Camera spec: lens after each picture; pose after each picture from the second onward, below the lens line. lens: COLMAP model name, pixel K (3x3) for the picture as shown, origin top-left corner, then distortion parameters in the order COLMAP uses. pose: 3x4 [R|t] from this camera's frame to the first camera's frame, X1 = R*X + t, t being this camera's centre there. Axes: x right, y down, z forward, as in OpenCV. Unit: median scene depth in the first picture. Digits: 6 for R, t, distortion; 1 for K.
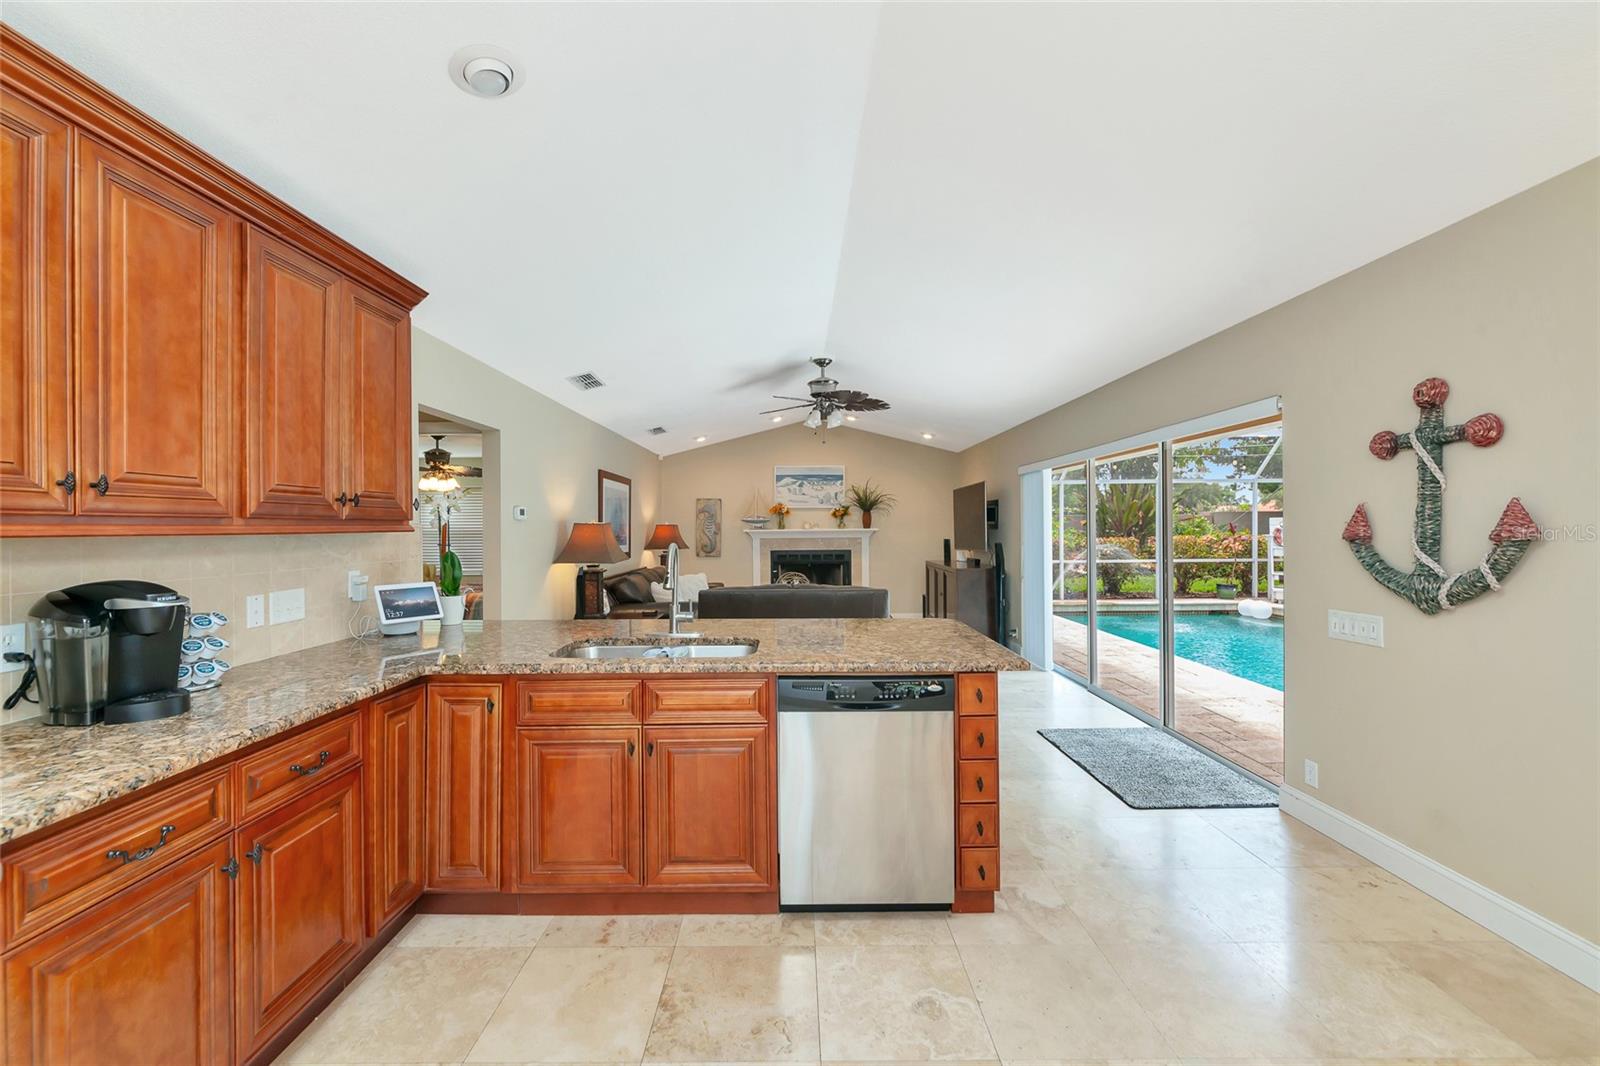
lens RADIAL K [[649.4, 0, 799.6], [0, 649.4, 526.2], [0, 0, 1]] dist [-0.006681, -0.000679]
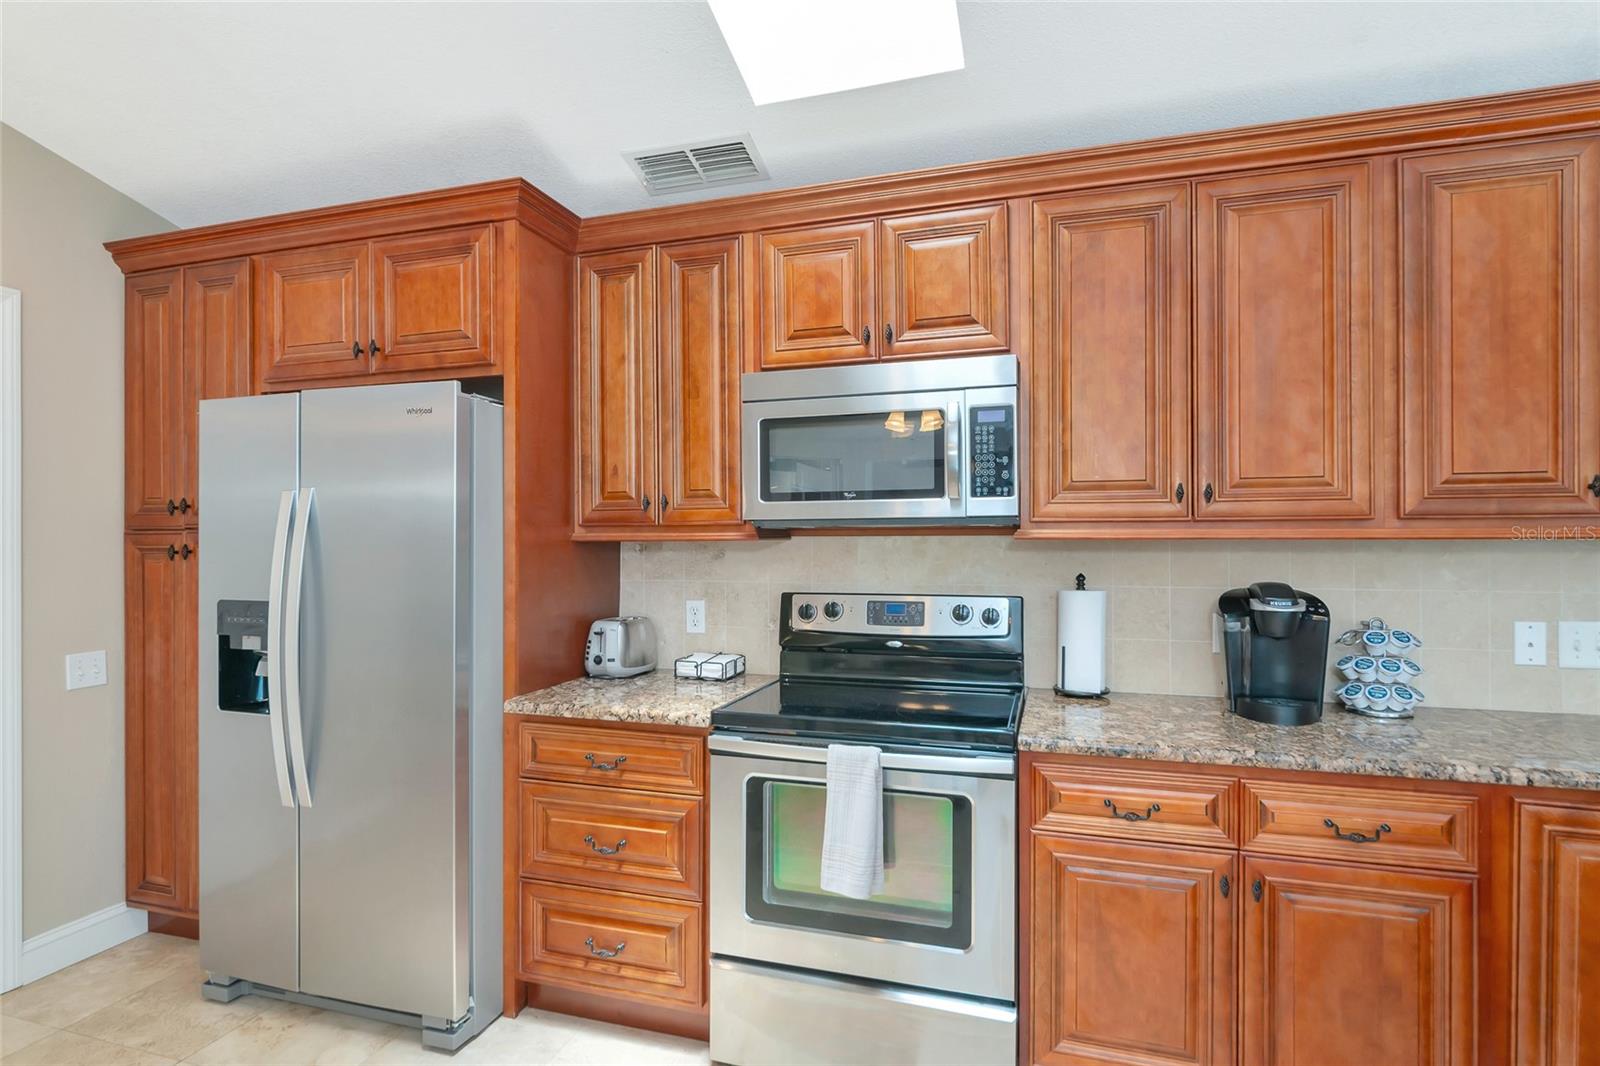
lens RADIAL K [[840.6, 0, 794.3], [0, 840.6, 535.9], [0, 0, 1]] dist [-0.002144, -0.003871]
pose [[-0.318401, 0.006395, -0.947935, 0.325185], [0.006537, 0.999968, 0.004550, -0.000696], [0.947934, -0.004748, -0.318433, 0.505556]]
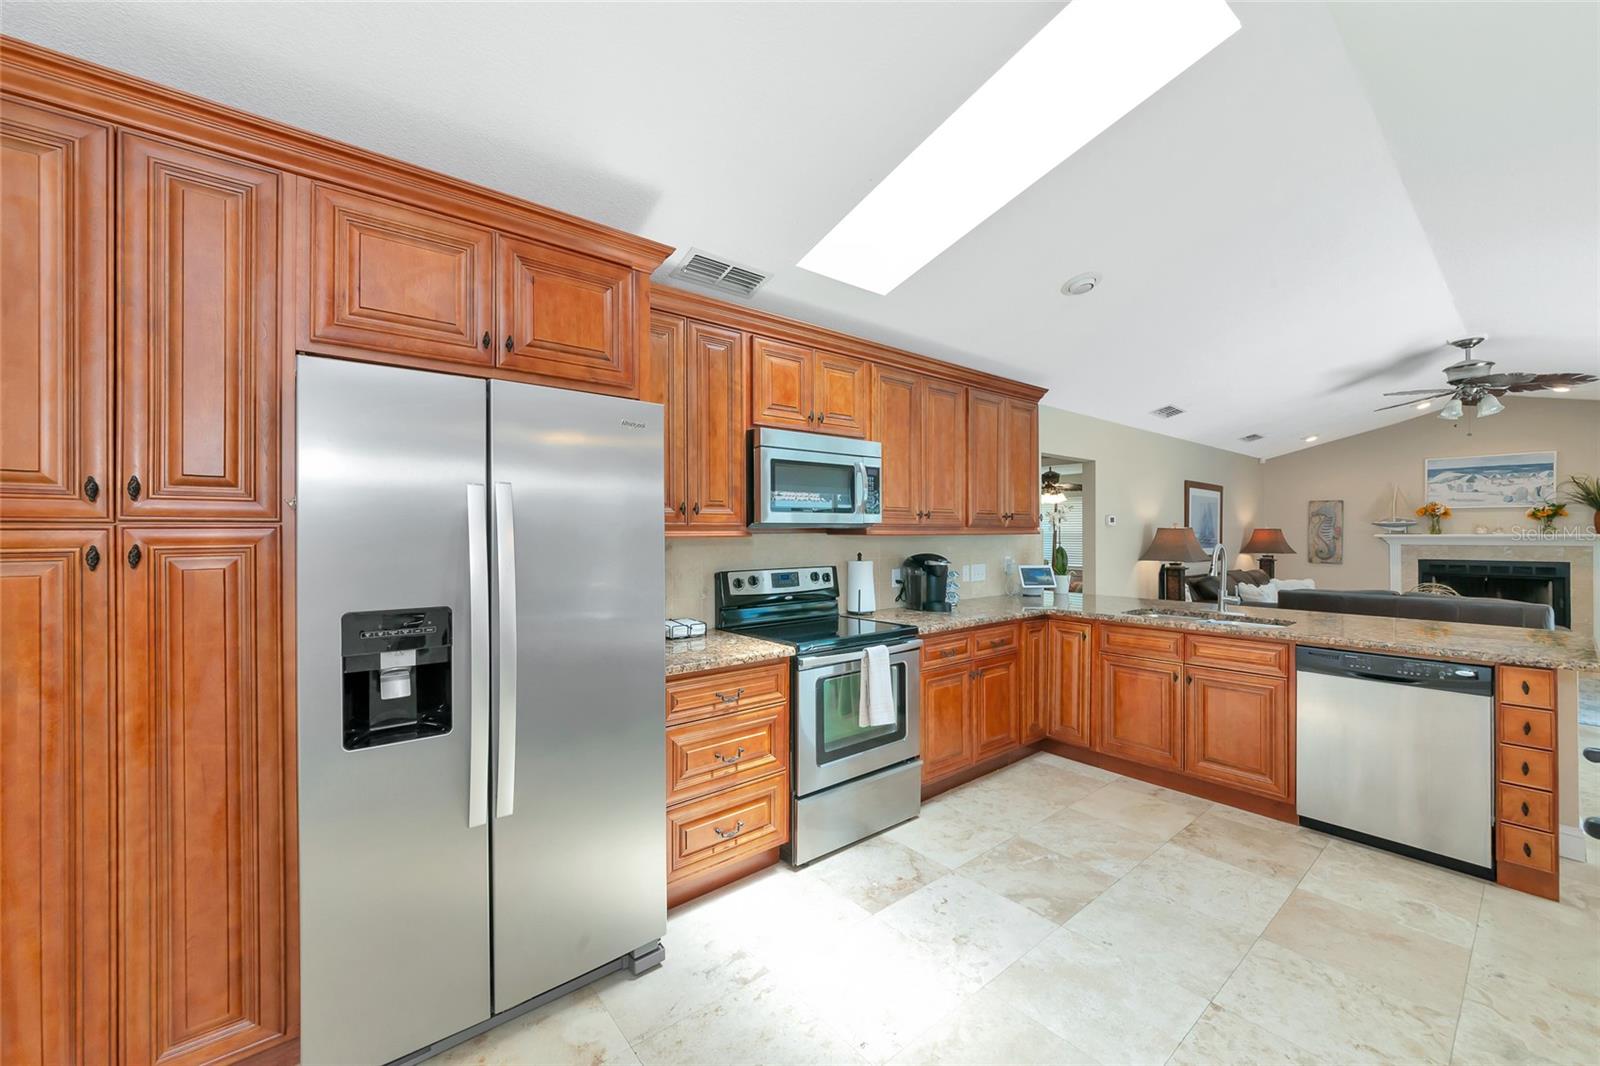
lens RADIAL K [[624.5, 0, 789.6], [0, 624.5, 531.8], [0, 0, 1]] dist [-0.006934, -0.001034]
pose [[0.621045, 0.003902, -0.783766, 0.318815], [-0.000661, 0.999990, 0.004455, -0.004858], [0.783775, -0.002248, 0.621041, -0.610205]]
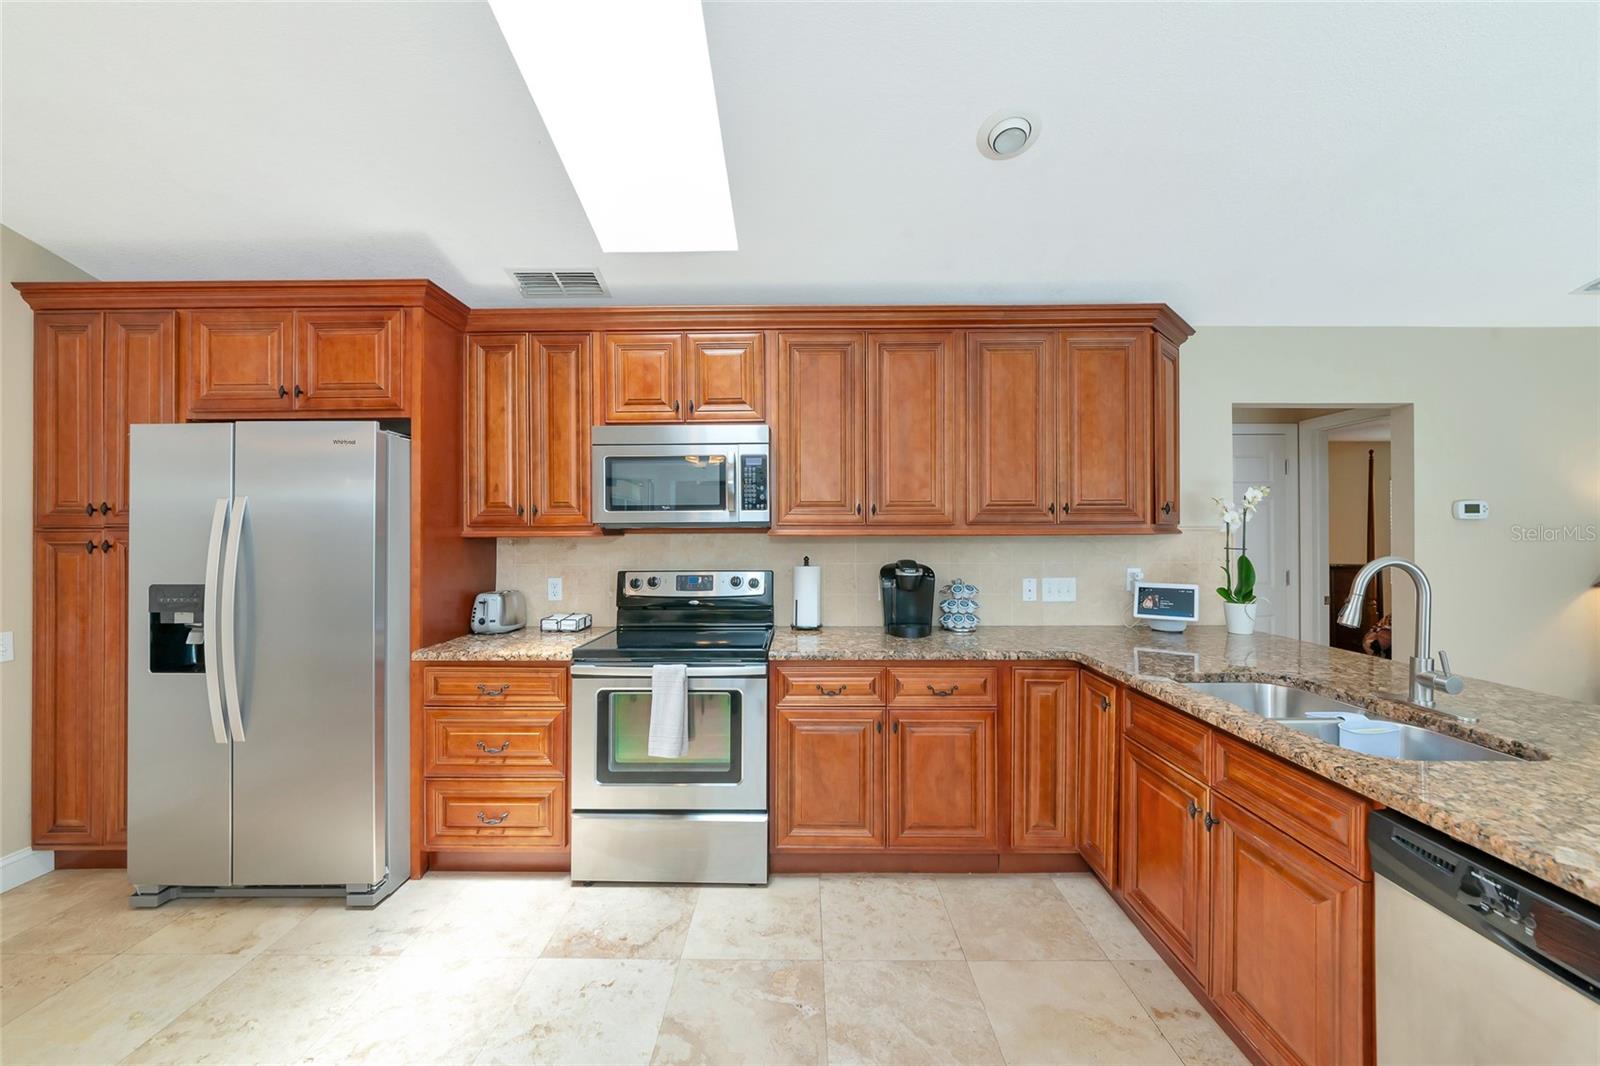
lens RADIAL K [[607.3, 0, 802.4], [0, 607.3, 529.2], [0, 0, 1]] dist [-0.004904, -0.000328]
pose [[-0.021863, 0.000189, -0.999761, 0.487550], [0.004453, 0.999990, 0.000092, -0.002958], [0.999751, -0.004450, -0.021864, 0.530240]]
